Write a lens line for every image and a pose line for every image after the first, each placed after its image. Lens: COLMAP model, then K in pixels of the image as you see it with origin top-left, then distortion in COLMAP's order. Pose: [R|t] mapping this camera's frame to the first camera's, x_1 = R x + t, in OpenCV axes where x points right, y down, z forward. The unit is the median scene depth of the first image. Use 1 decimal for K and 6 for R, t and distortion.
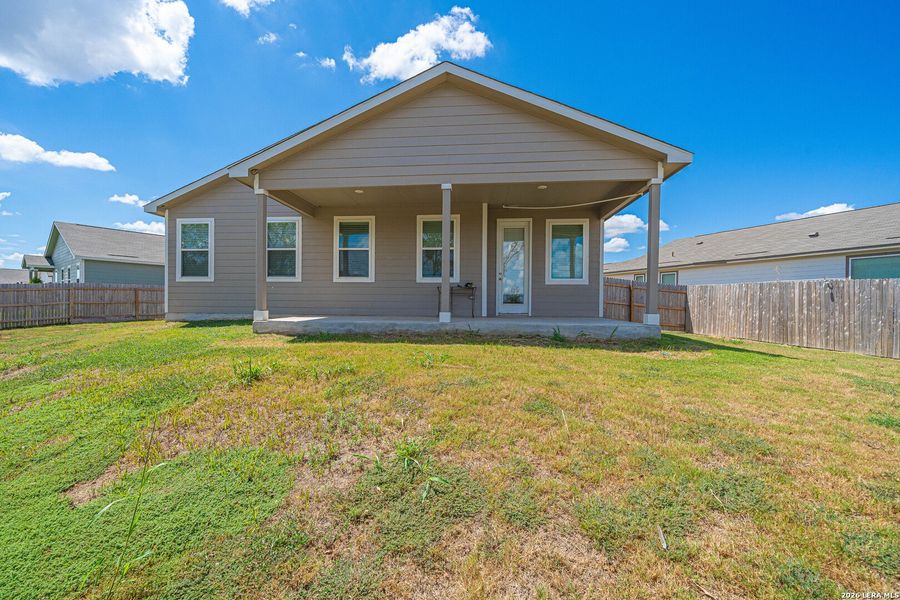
lens RADIAL K [[368.0, 0, 447.2], [0, 368.0, 306.4], [0, 0, 1]] dist [-0.002786, -0.000273]
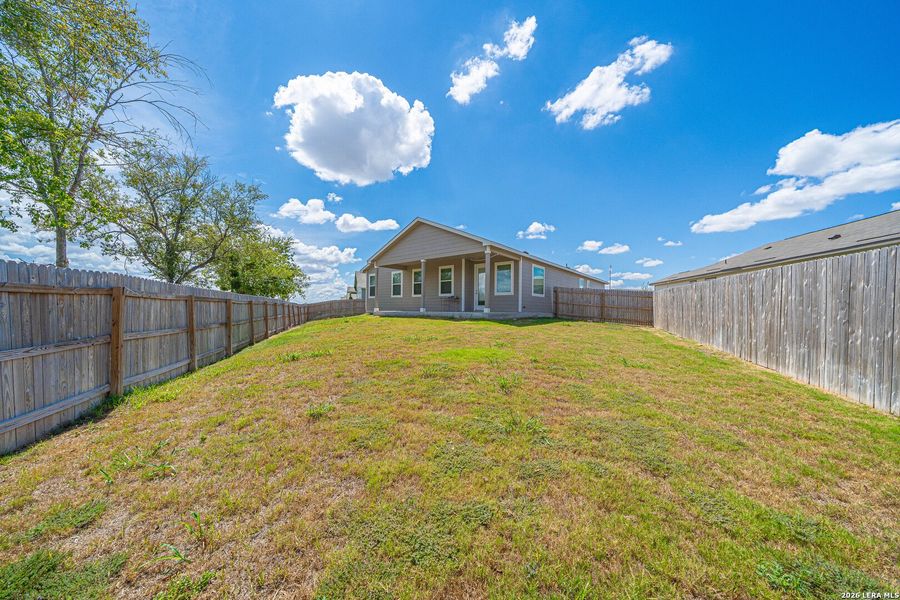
lens RADIAL K [[309.3, 0, 445.8], [0, 309.3, 307.5], [0, 0, 1]] dist [-0.009660, -0.000065]
pose [[0.825688, -0.005630, -0.564099, 1.000477], [-0.004008, 0.999866, -0.015846, 0.034273], [0.564113, 0.015345, 0.825555, -0.539237]]
